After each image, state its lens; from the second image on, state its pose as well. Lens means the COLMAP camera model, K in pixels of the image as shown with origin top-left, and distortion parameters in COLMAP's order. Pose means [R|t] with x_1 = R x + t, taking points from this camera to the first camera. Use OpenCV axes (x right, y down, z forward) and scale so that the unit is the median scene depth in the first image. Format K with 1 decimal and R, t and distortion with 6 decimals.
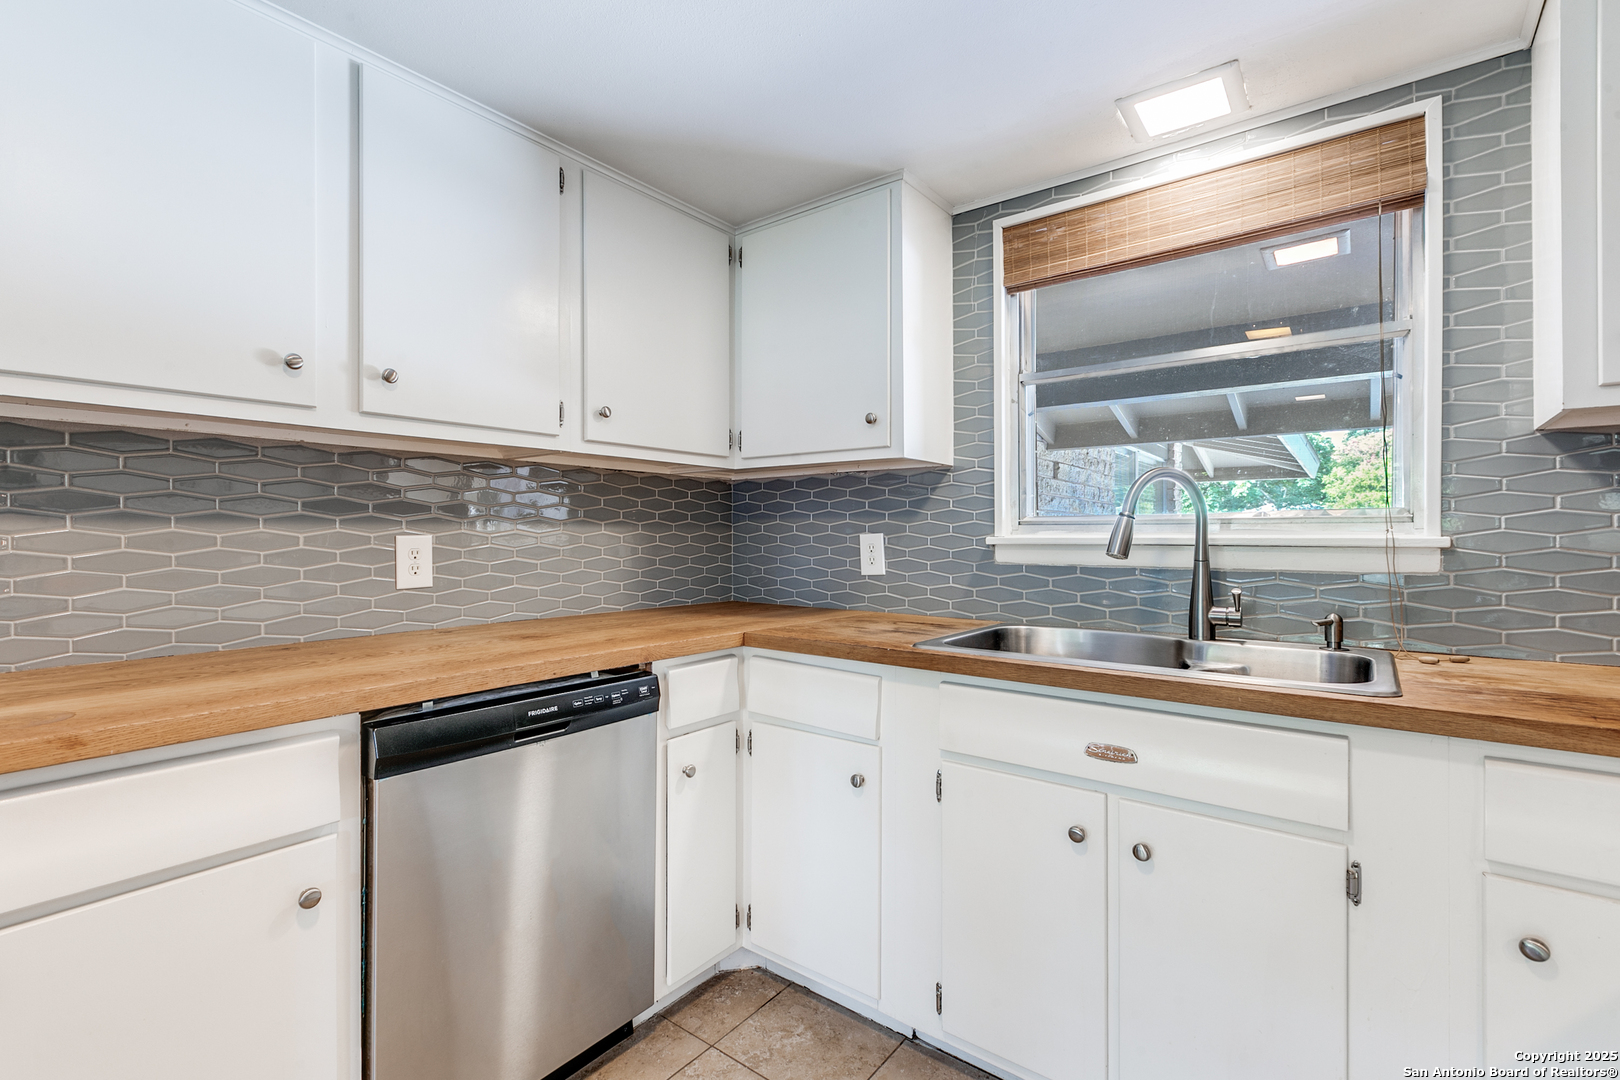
lens RADIAL K [[730.9, 0, 796.9], [0, 730.9, 534.5], [0, 0, 1]] dist [0.002052, 0.000165]
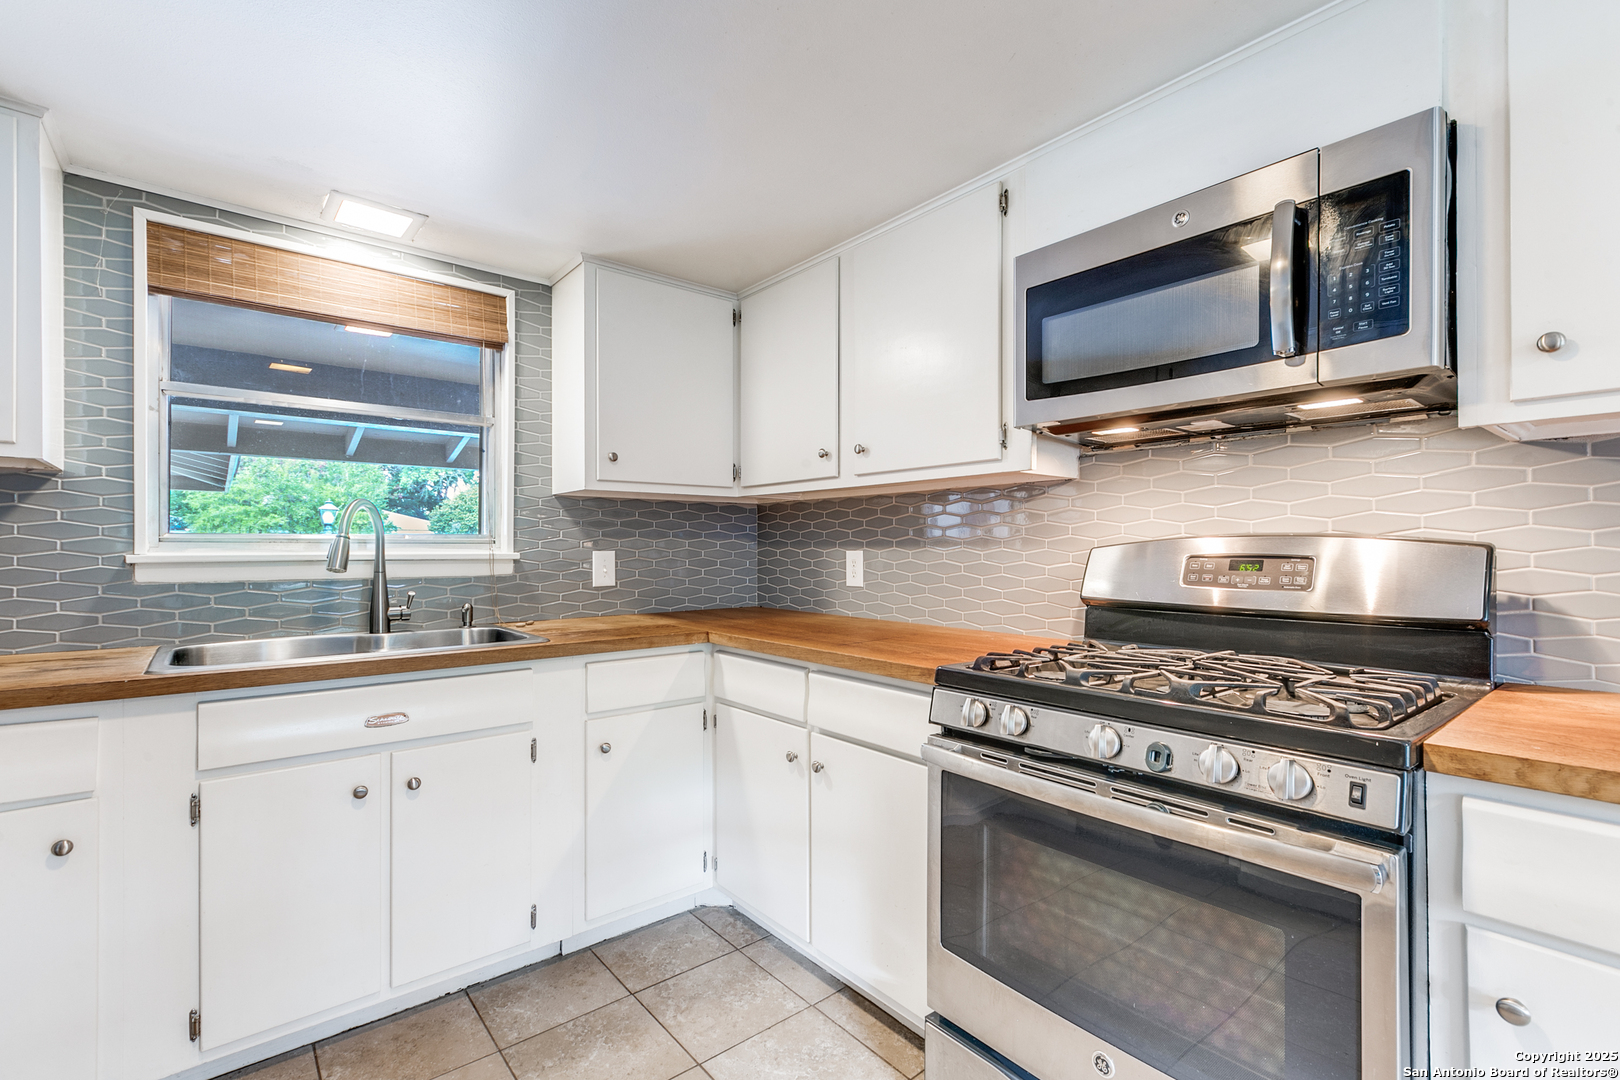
lens RADIAL K [[721.5, 0, 801.2], [0, 721.5, 546.4], [0, 0, 1]] dist [0.000343, -0.000267]
pose [[0.220888, 0.002335, 0.975296, -0.515594], [-0.001973, 0.999996, -0.001947, -0.008542], [-0.975297, -0.001494, 0.220892, -0.009223]]
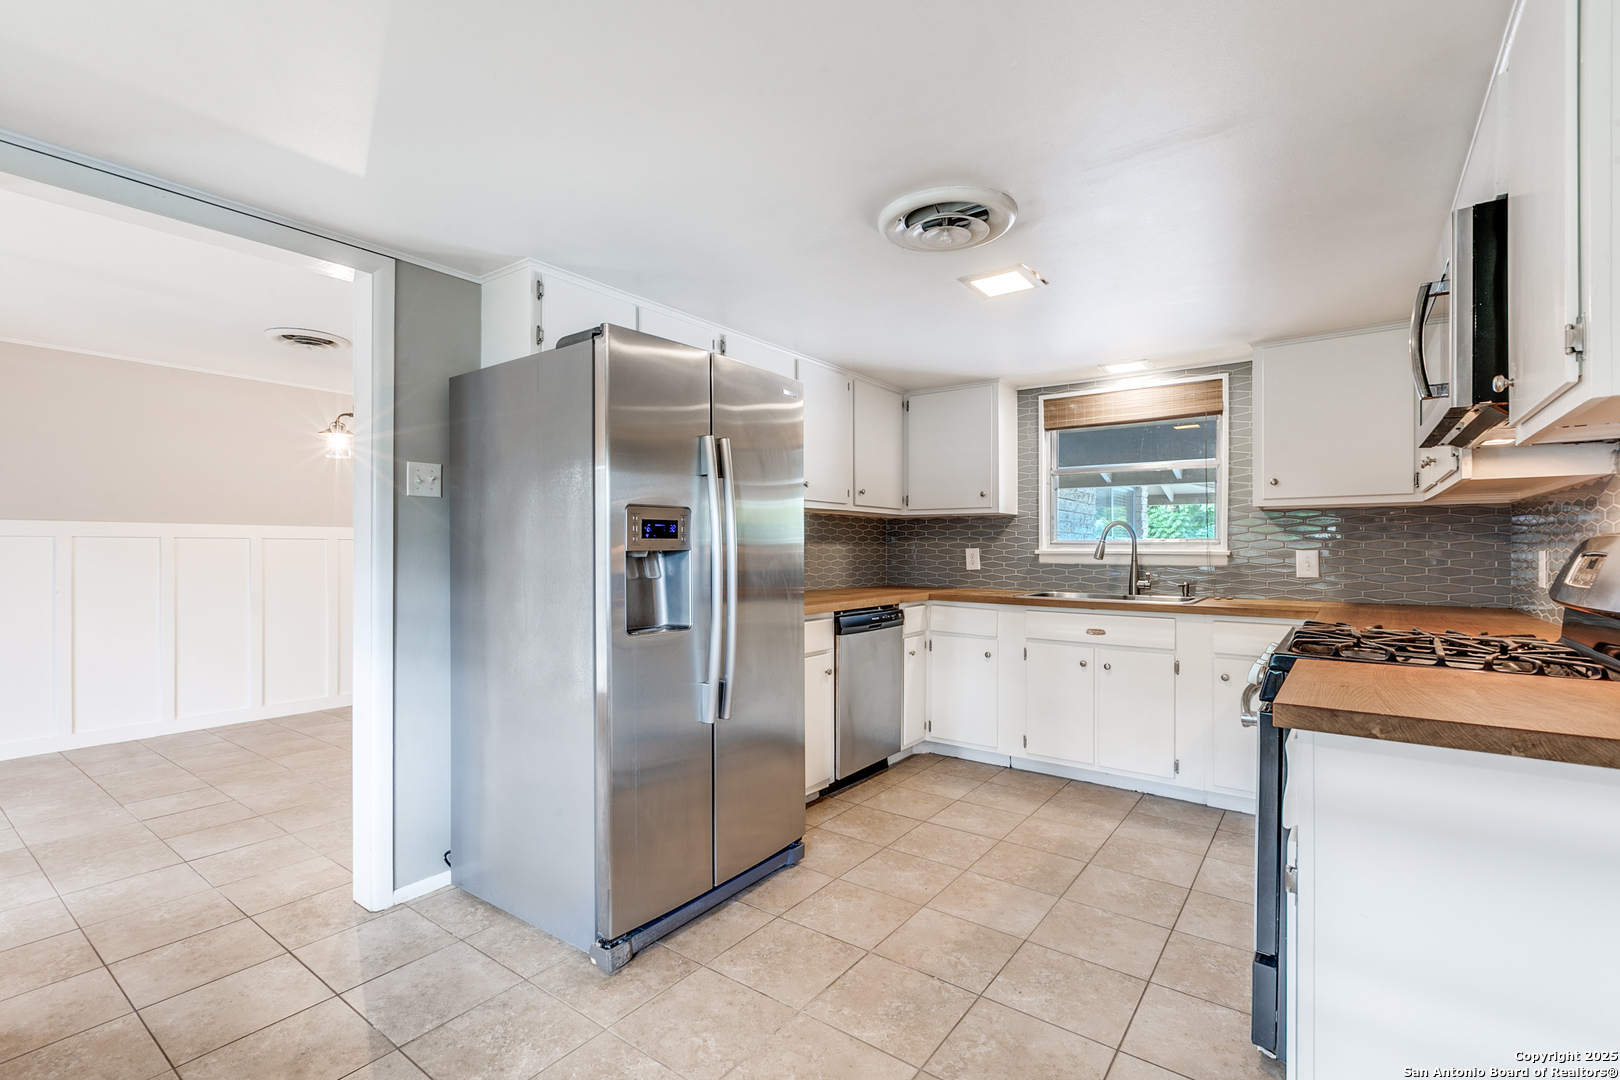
lens RADIAL K [[721.5, 0, 801.2], [0, 721.5, 546.4], [0, 0, 1]] dist [0.000343, -0.000267]
pose [[0.999693, 0.002582, 0.024639, -0.544502], [-0.002595, 0.999997, 0.000477, -0.008293], [-0.024638, -0.000541, 0.999696, -1.228176]]
